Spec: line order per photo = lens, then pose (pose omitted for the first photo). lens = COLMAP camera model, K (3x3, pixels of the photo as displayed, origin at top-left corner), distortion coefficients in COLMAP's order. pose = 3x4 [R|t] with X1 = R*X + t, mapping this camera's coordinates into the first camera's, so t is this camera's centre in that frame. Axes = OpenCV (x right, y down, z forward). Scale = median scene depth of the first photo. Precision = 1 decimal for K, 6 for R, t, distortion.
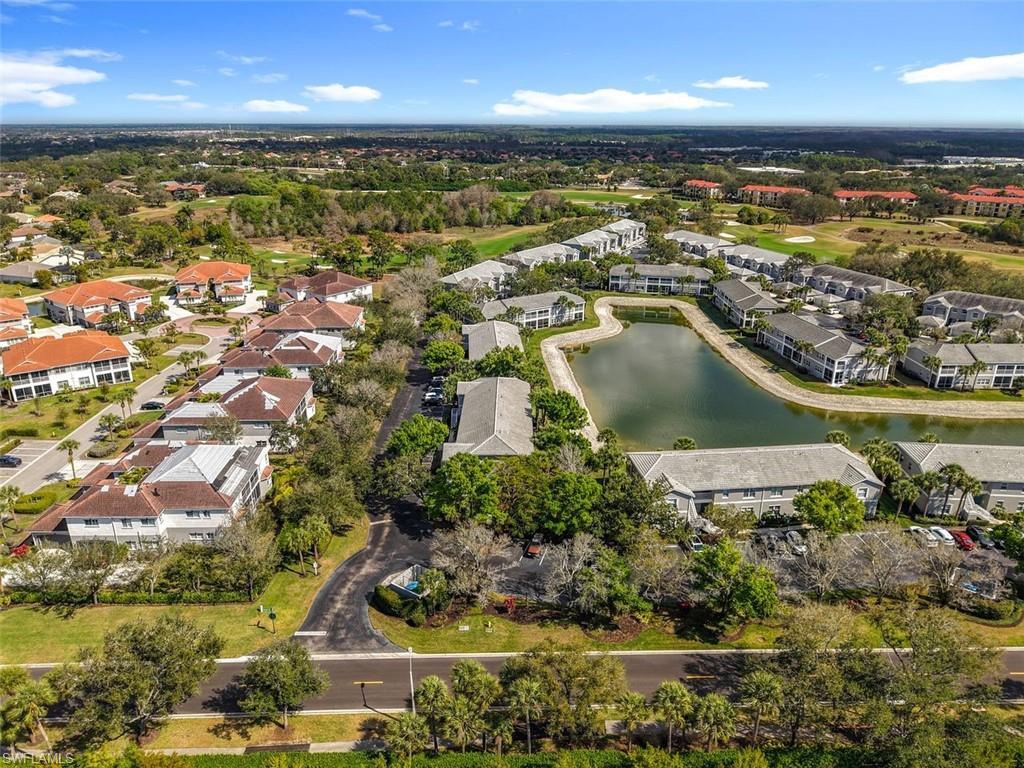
lens RADIAL K [[540.9, 0, 507.5], [0, 540.9, 390.7], [0, 0, 1]] dist [0.000190, -0.024480]
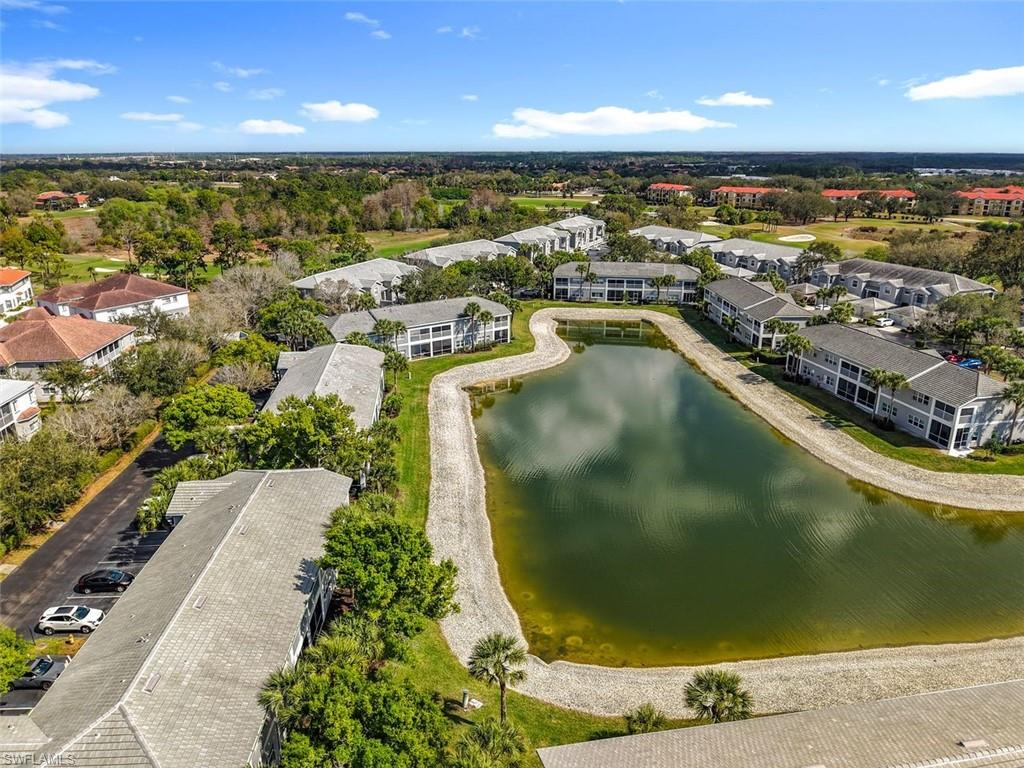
lens RADIAL K [[540.9, 0, 507.5], [0, 540.9, 390.7], [0, 0, 1]] dist [0.000190, -0.024480]
pose [[0.998243, -0.020935, 0.055433, 0.091590], [0.023585, 0.998589, -0.047585, -0.038222], [-0.054358, 0.048808, 0.997328, 0.330535]]
